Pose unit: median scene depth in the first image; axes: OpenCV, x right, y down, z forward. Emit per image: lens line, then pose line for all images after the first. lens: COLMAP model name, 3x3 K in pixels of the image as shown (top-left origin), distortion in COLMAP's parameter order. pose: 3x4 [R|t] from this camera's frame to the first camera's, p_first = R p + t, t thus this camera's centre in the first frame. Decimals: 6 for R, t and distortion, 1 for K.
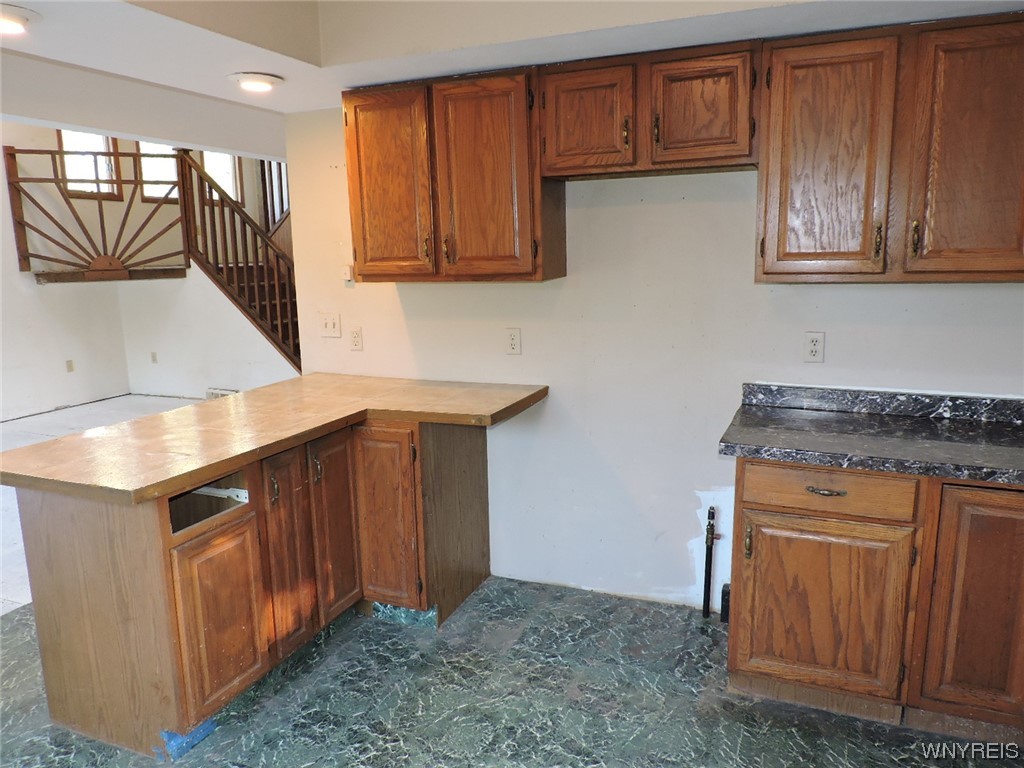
lens RADIAL K [[728.4, 0, 515.7], [0, 728.4, 386.0], [0, 0, 1]] dist [-0.022947, 0.000527]
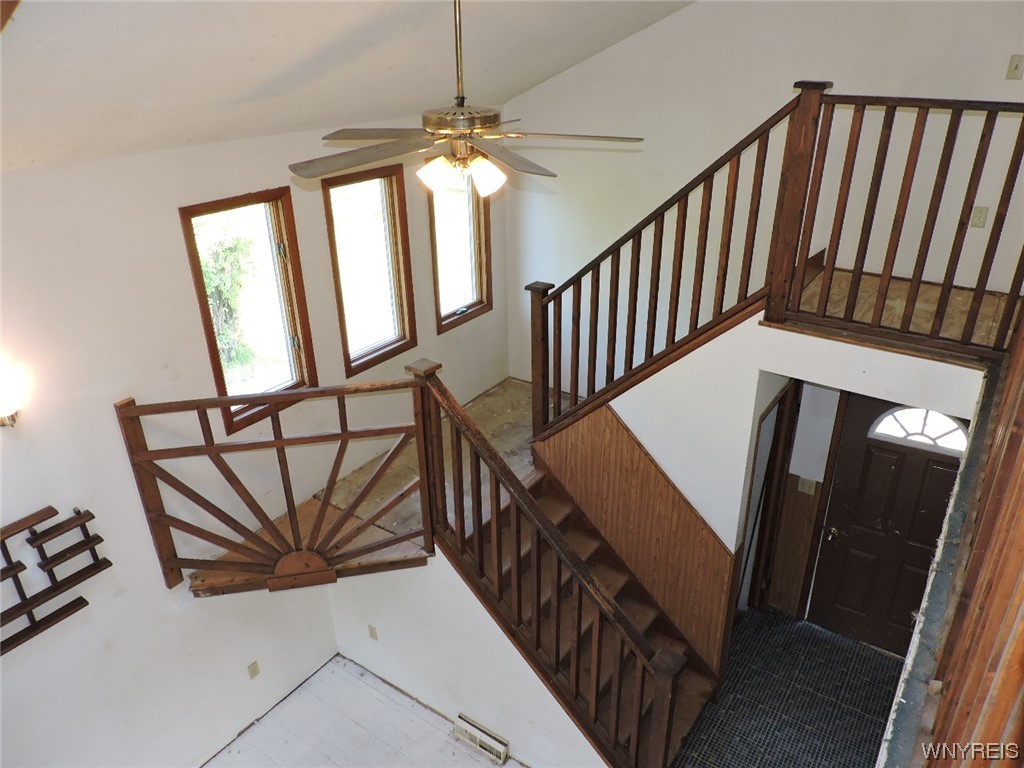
lens RADIAL K [[728.4, 0, 510.7], [0, 728.4, 383.7], [0, 0, 1]] dist [-0.022947, 0.000527]
pose [[0.973950, 0.094061, -0.206336, -0.726783], [-0.037547, 0.964246, 0.262335, -1.152754], [0.223635, -0.247754, 0.942659, 1.288236]]
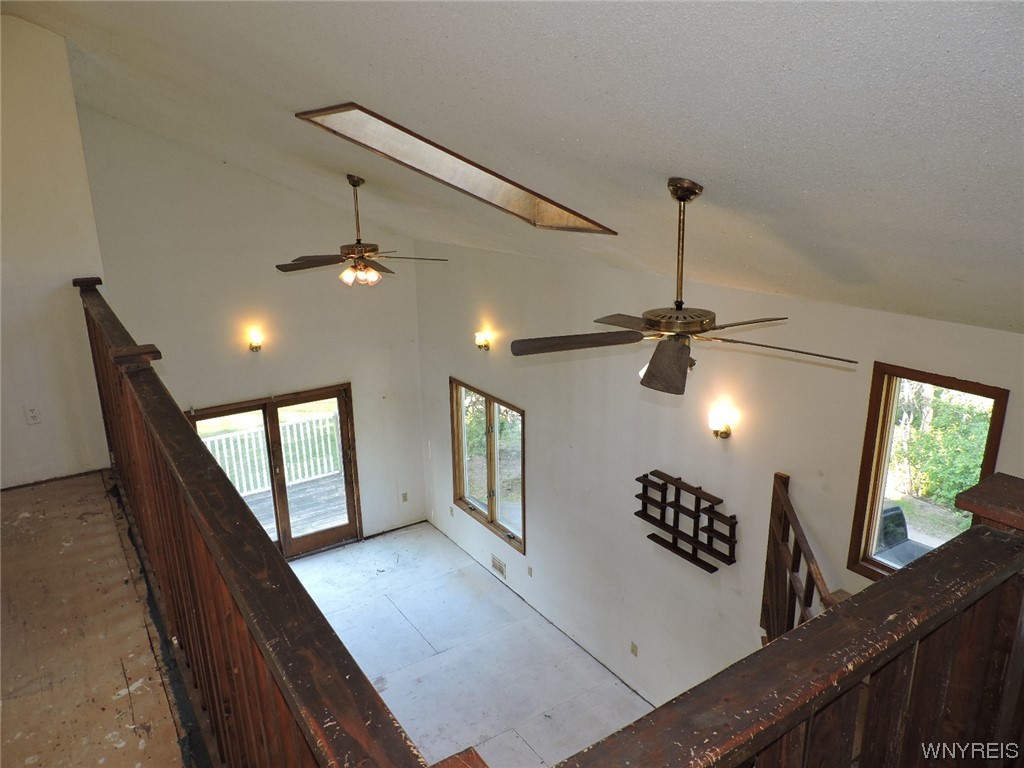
lens RADIAL K [[728.4, 0, 513.3], [0, 728.4, 381.7], [0, 0, 1]] dist [-0.022947, 0.000527]
pose [[-0.560942, 0.256700, -0.787051, -0.072206], [-0.133264, 0.910313, 0.391882, -1.513764], [0.817059, 0.324708, -0.476424, 2.514588]]
